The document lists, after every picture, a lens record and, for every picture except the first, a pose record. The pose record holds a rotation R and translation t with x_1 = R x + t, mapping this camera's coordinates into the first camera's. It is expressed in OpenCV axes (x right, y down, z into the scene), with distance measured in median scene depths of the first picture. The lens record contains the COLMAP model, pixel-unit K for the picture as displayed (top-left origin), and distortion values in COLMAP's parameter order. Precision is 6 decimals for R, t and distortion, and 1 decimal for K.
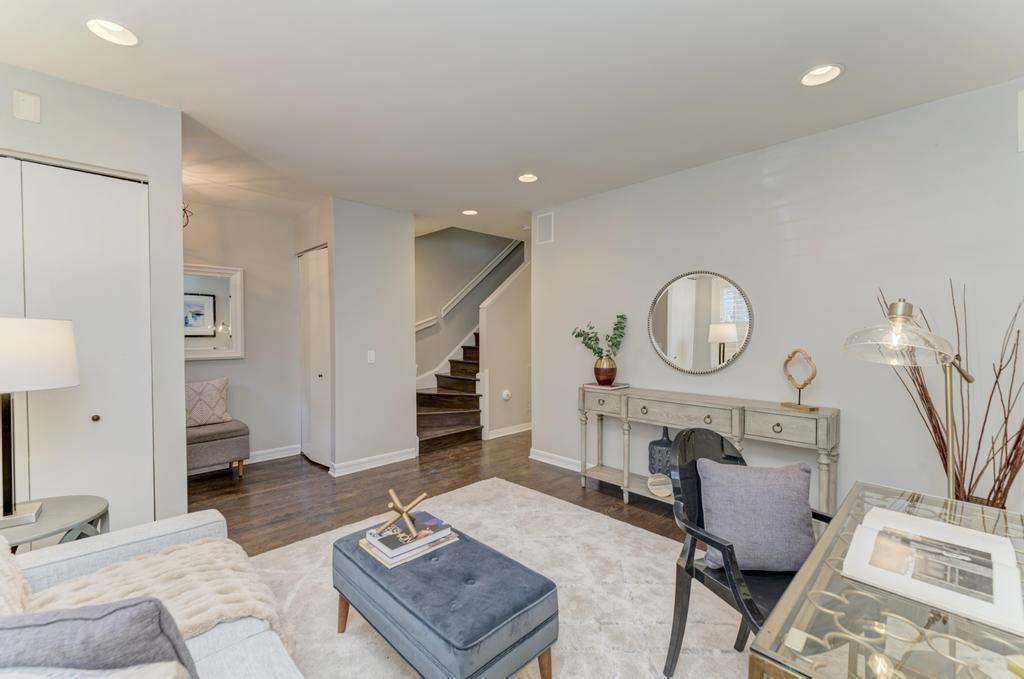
lens RADIAL K [[431.2, 0, 512.0], [0, 431.2, 339.5], [0, 0, 1]] dist [0.002036, 0.000273]
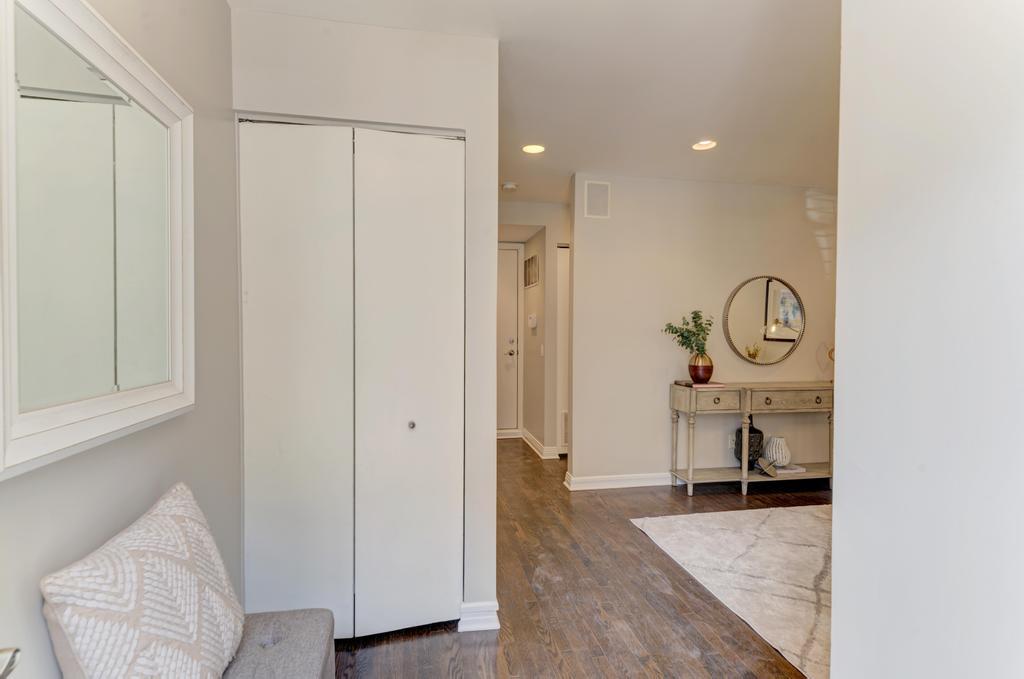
lens RADIAL K [[486.3, 0, 508.9], [0, 486.3, 337.9], [0, 0, 1]] dist [0.003977, 0.000143]
pose [[0.557776, -0.015142, 0.829853, -0.912309], [0.010318, 0.999883, 0.011309, -0.012304], [-0.829927, 0.002255, 0.557867, 0.735291]]
